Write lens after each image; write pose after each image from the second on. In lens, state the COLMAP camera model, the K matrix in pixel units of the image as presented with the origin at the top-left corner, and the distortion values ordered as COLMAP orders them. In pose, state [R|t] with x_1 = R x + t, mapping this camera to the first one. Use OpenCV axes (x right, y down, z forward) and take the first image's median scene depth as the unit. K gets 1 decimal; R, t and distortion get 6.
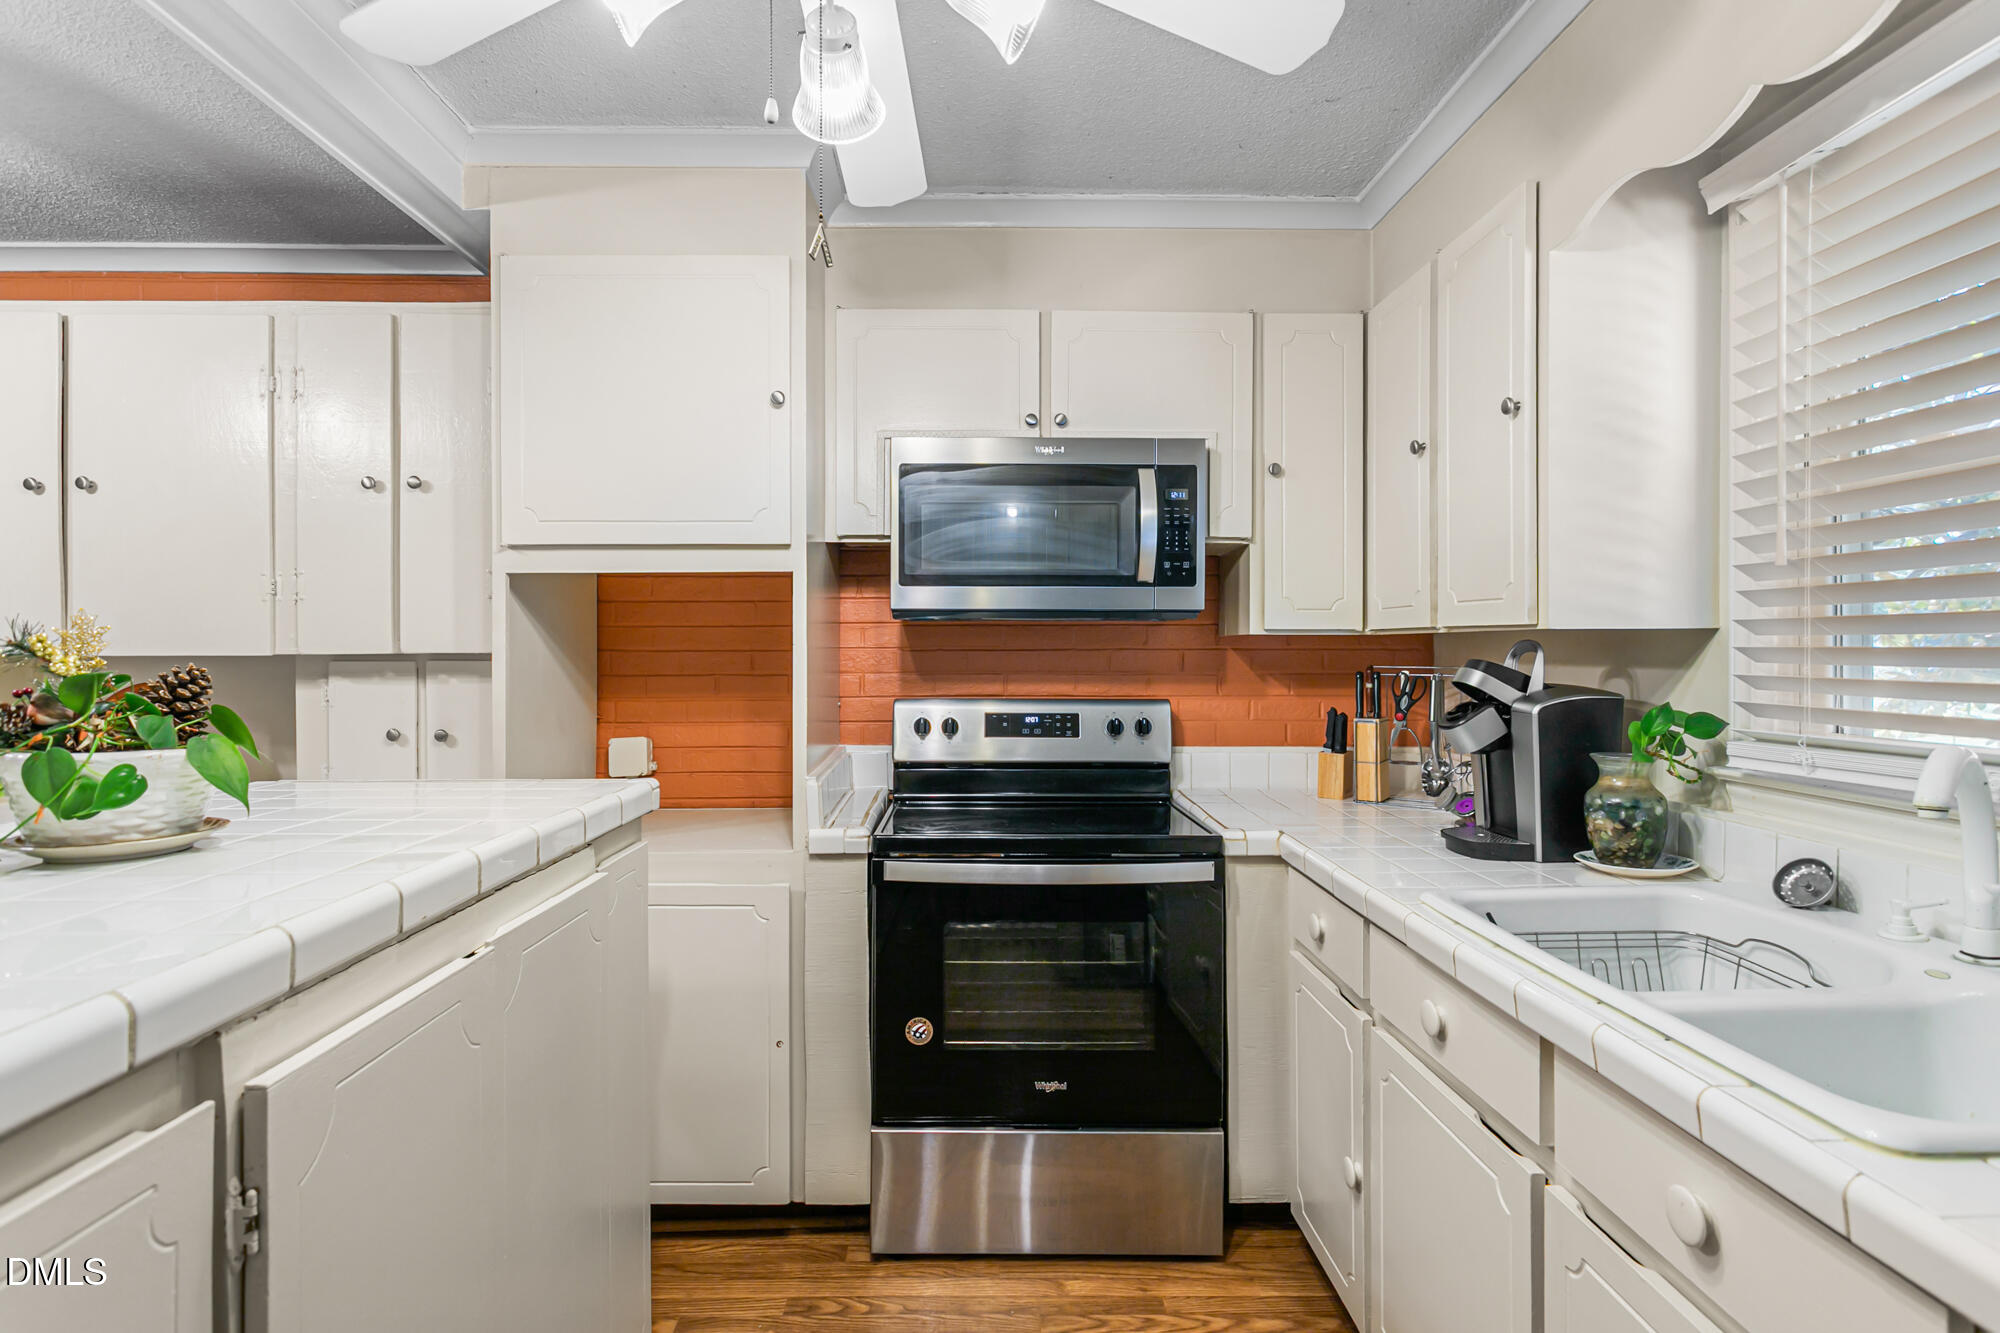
lens RADIAL K [[964.5, 0, 965.9], [0, 964.5, 664.6], [0, 0, 1]] dist [0.001463, -0.000601]
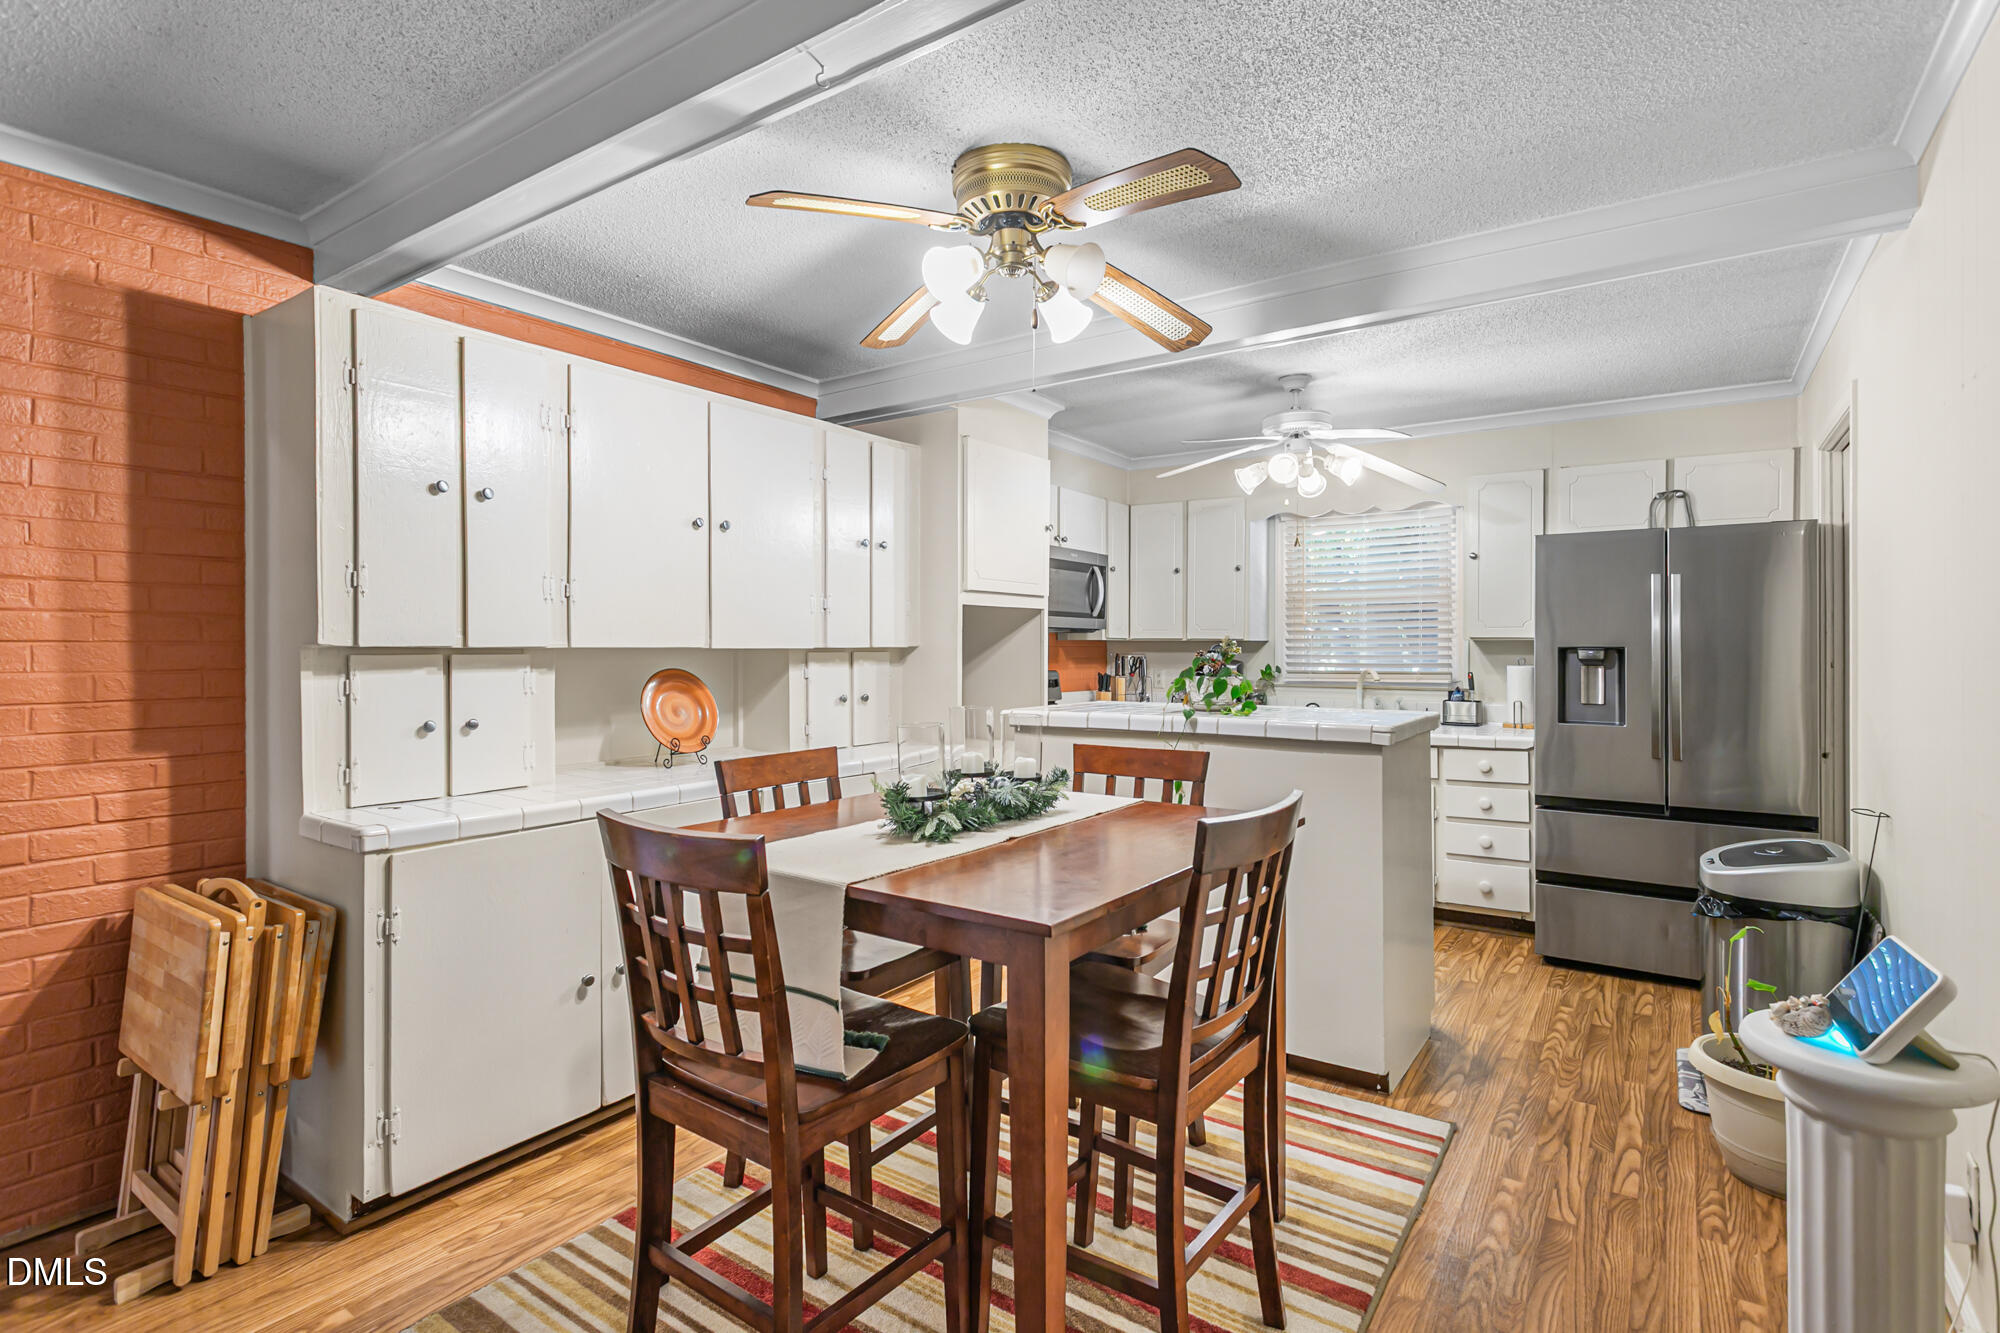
lens RADIAL K [[964.5, 0, 960.0], [0, 964.5, 630.6], [0, 0, 1]] dist [0.001463, -0.000601]
pose [[0.584342, 0.014924, 0.811371, -1.793560], [0.007050, 0.999700, -0.023465, -0.000678], [-0.811477, 0.019432, 0.584061, -0.065383]]
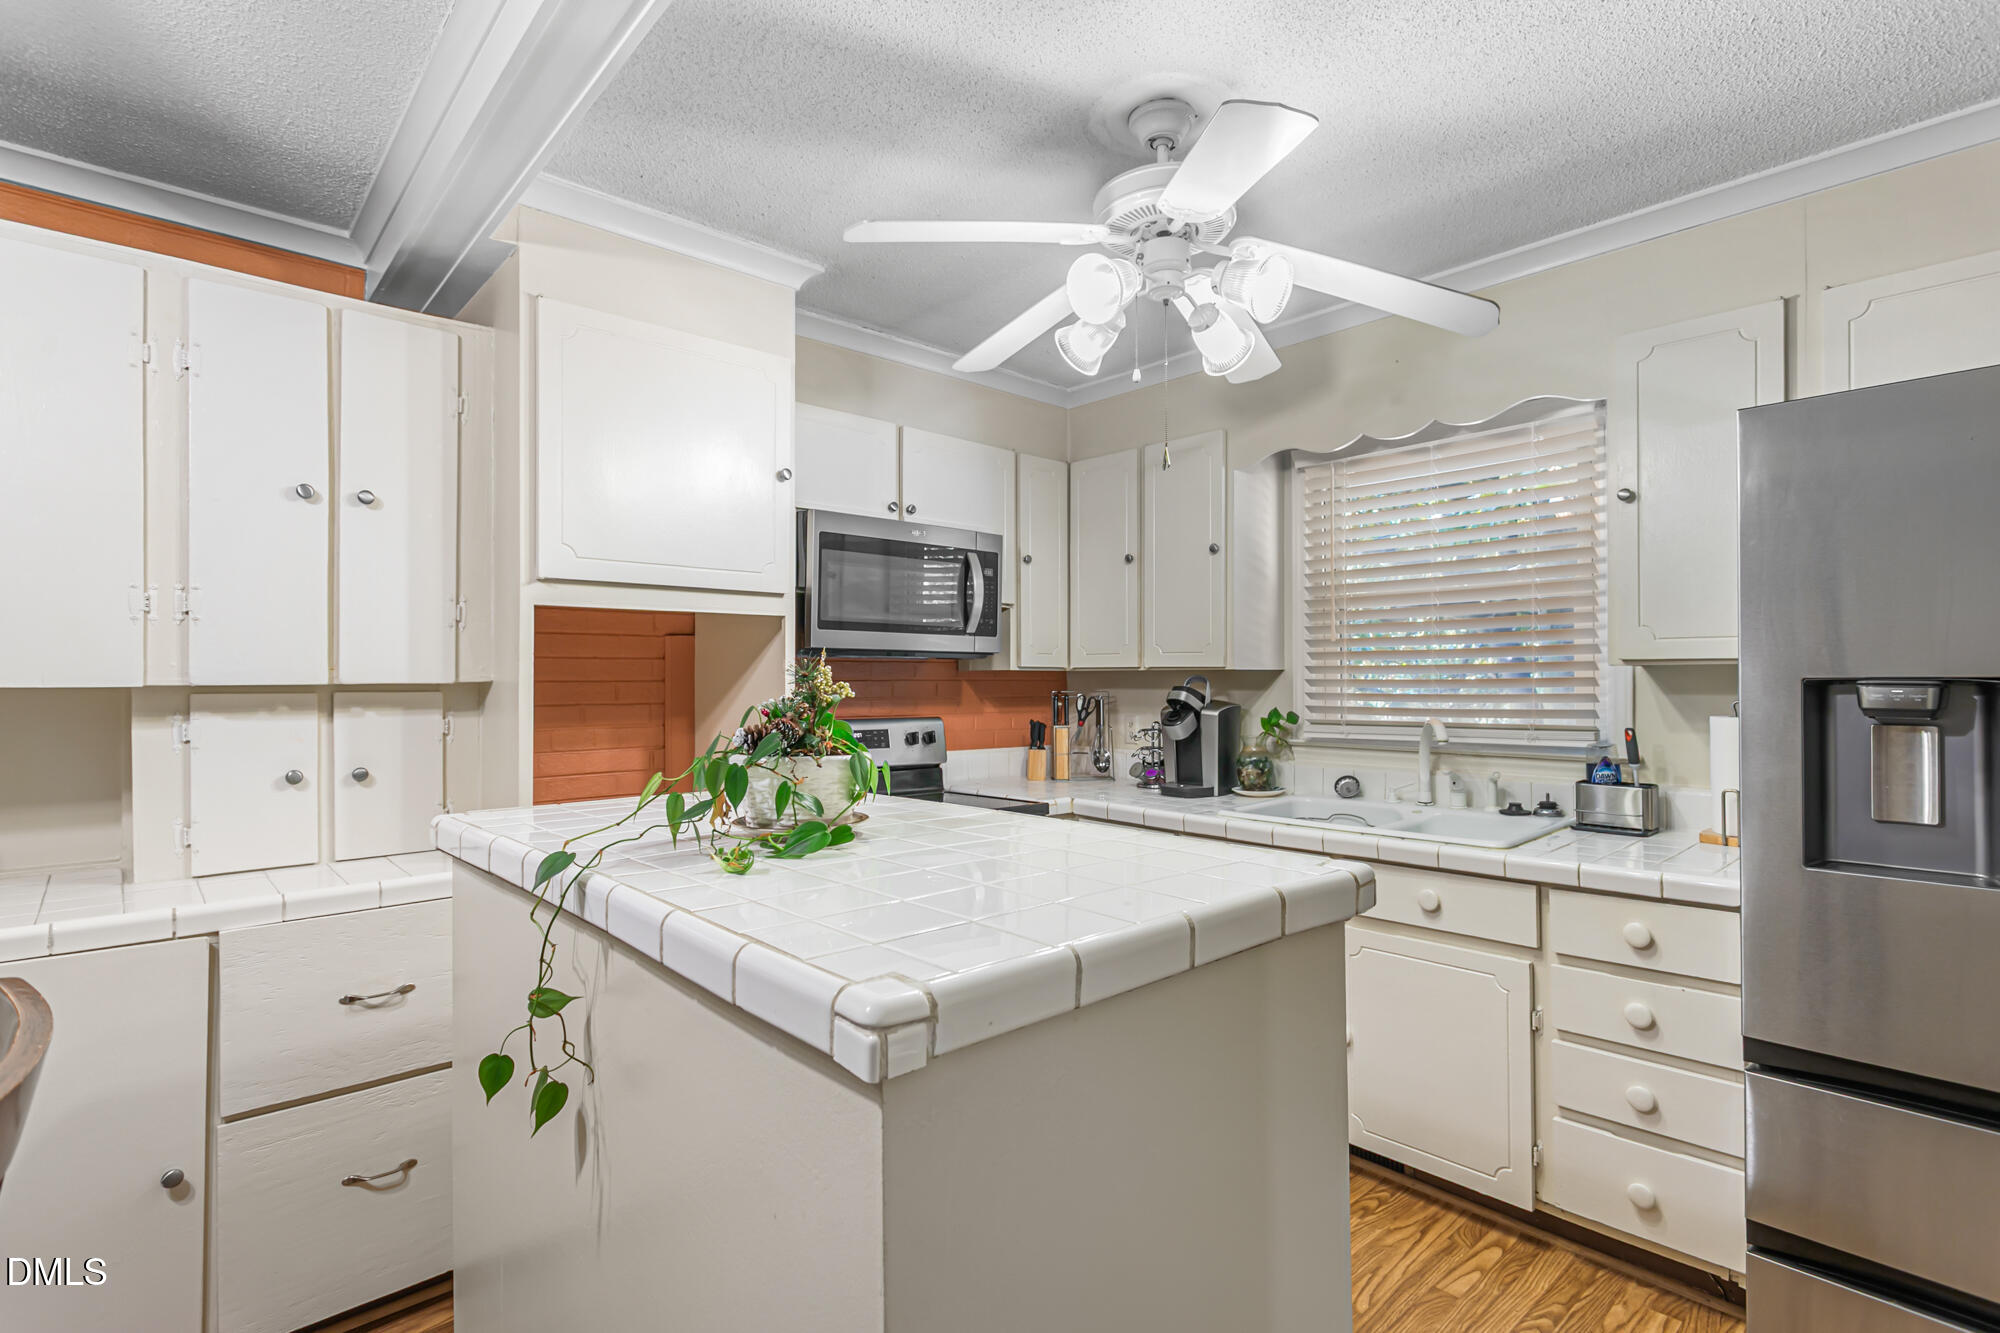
lens RADIAL K [[964.5, 0, 985.9], [0, 964.5, 670.7], [0, 0, 1]] dist [0.001463, -0.000601]
pose [[0.751723, 0.006925, 0.659443, -0.720464], [0.009088, 0.999741, -0.020858, 0.000081], [-0.659417, 0.021672, 0.751465, -0.072215]]
